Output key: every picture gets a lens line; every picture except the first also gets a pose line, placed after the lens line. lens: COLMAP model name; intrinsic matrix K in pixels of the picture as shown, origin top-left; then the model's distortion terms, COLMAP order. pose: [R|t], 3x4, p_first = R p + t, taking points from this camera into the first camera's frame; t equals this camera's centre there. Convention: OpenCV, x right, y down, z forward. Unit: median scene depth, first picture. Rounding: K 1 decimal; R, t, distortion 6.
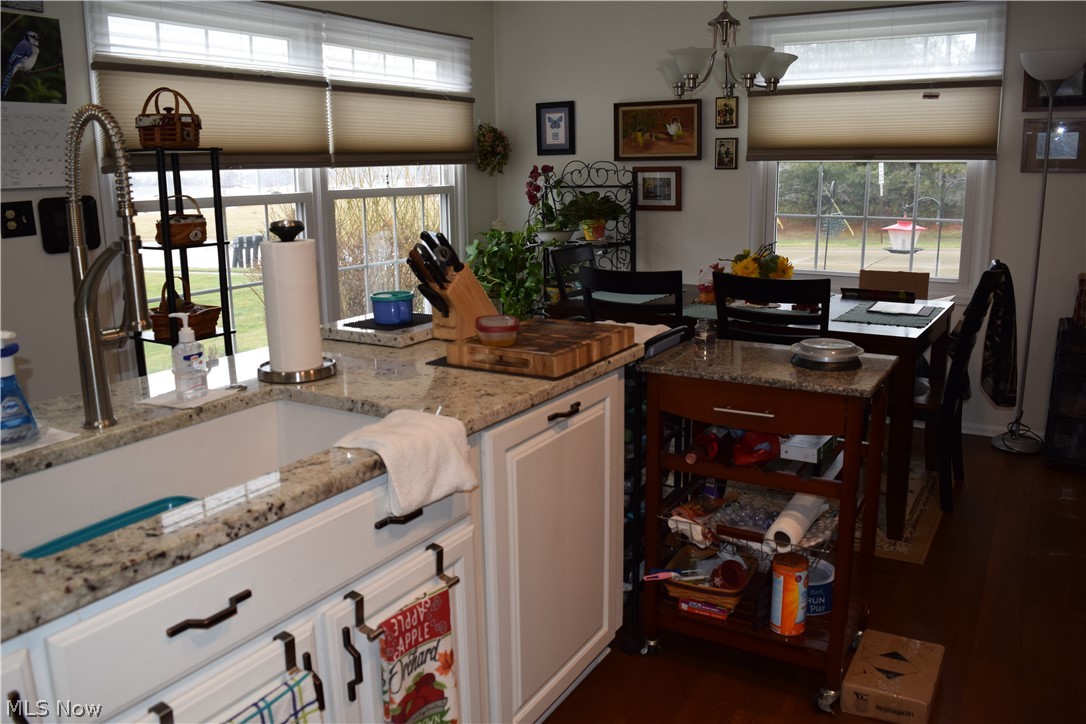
lens RADIAL K [[851.7, 0, 542.3], [0, 851.7, 349.8], [0, 0, 1]] dist [-0.080516, 0.002692]
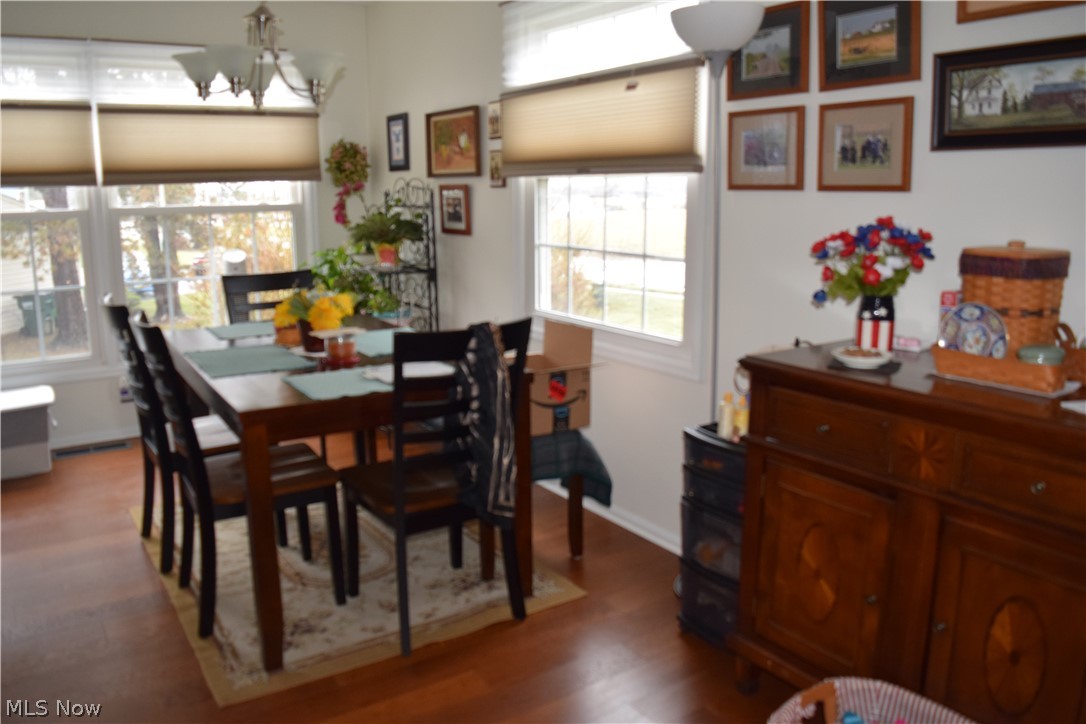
lens RADIAL K [[851.7, 0, 542.3], [0, 851.7, 349.8], [0, 0, 1]] dist [-0.080516, 0.002692]
pose [[0.901836, 0.089347, -0.422740, 0.600561], [-0.095377, 0.995417, 0.006914, -0.060791], [0.421420, 0.034084, 0.906225, 0.250899]]
